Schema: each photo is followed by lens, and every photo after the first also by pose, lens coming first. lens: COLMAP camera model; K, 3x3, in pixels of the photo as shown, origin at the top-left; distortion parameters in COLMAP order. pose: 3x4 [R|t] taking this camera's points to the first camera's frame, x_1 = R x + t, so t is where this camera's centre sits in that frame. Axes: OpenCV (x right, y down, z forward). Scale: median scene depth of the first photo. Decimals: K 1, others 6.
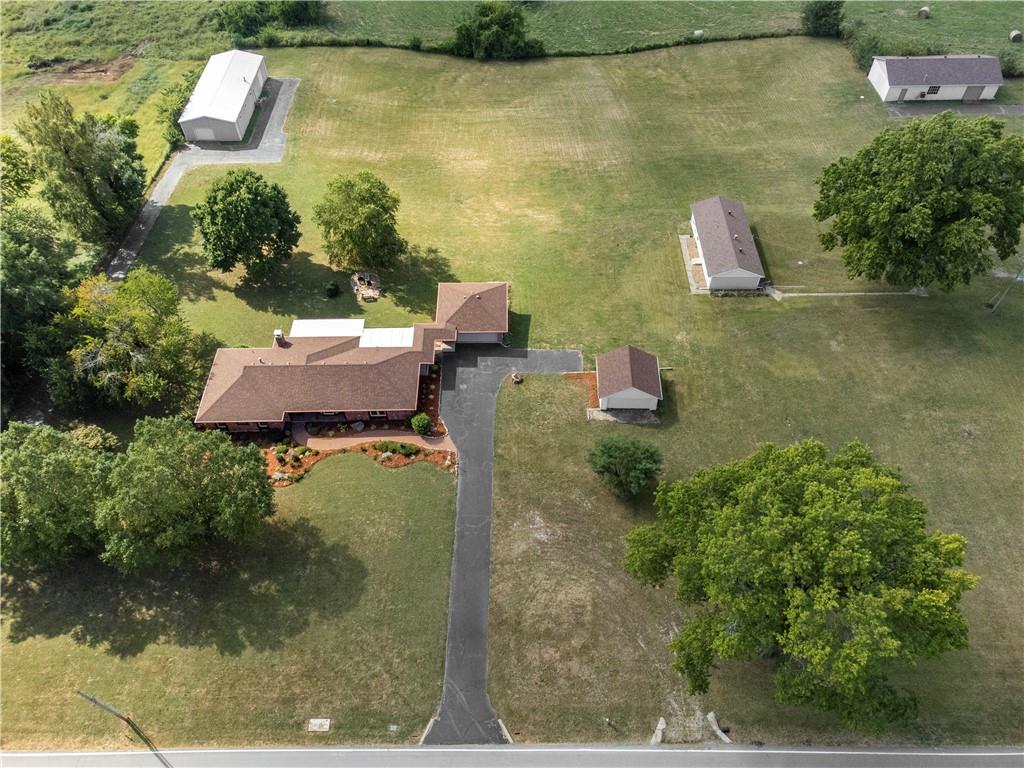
lens RADIAL K [[754.4, 0, 511.3], [0, 754.4, 378.1], [0, 0, 1]] dist [0.047048, -0.038159]
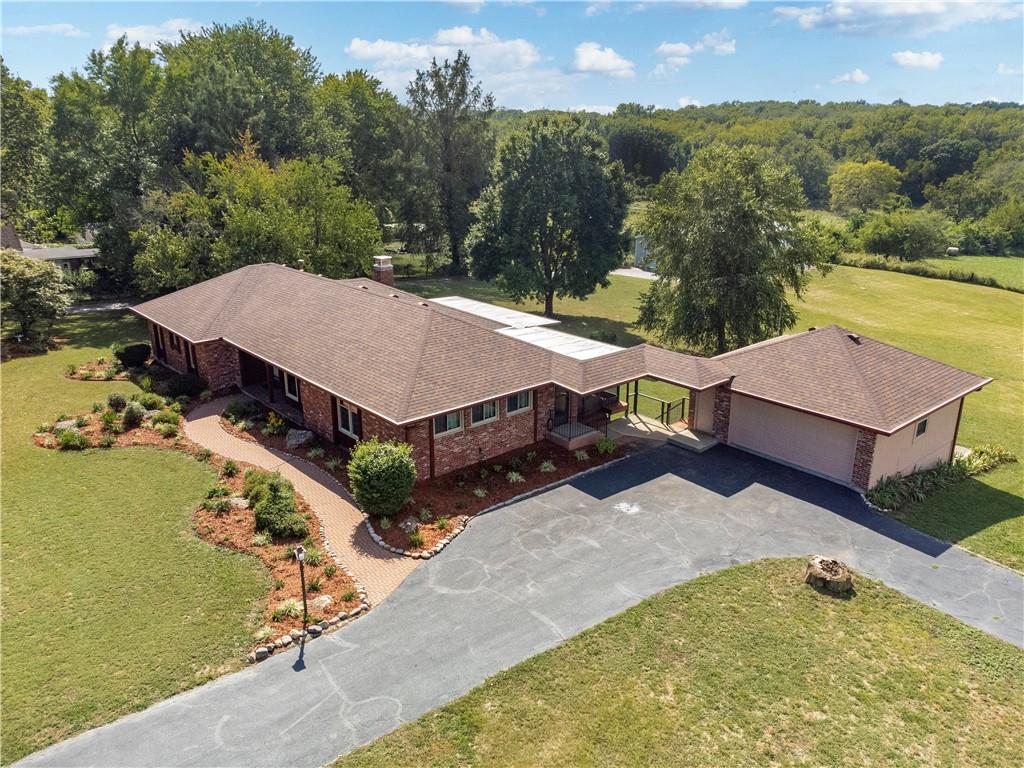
lens RADIAL K [[764.4, 0, 509.2], [0, 764.4, 386.3], [0, 0, 1]] dist [0.007820, 0.005390]
pose [[0.648274, 0.249335, -0.719426, 0.095370], [-0.589509, 0.762362, -0.266990, 0.075145], [0.481893, 0.597190, 0.641204, 0.741675]]
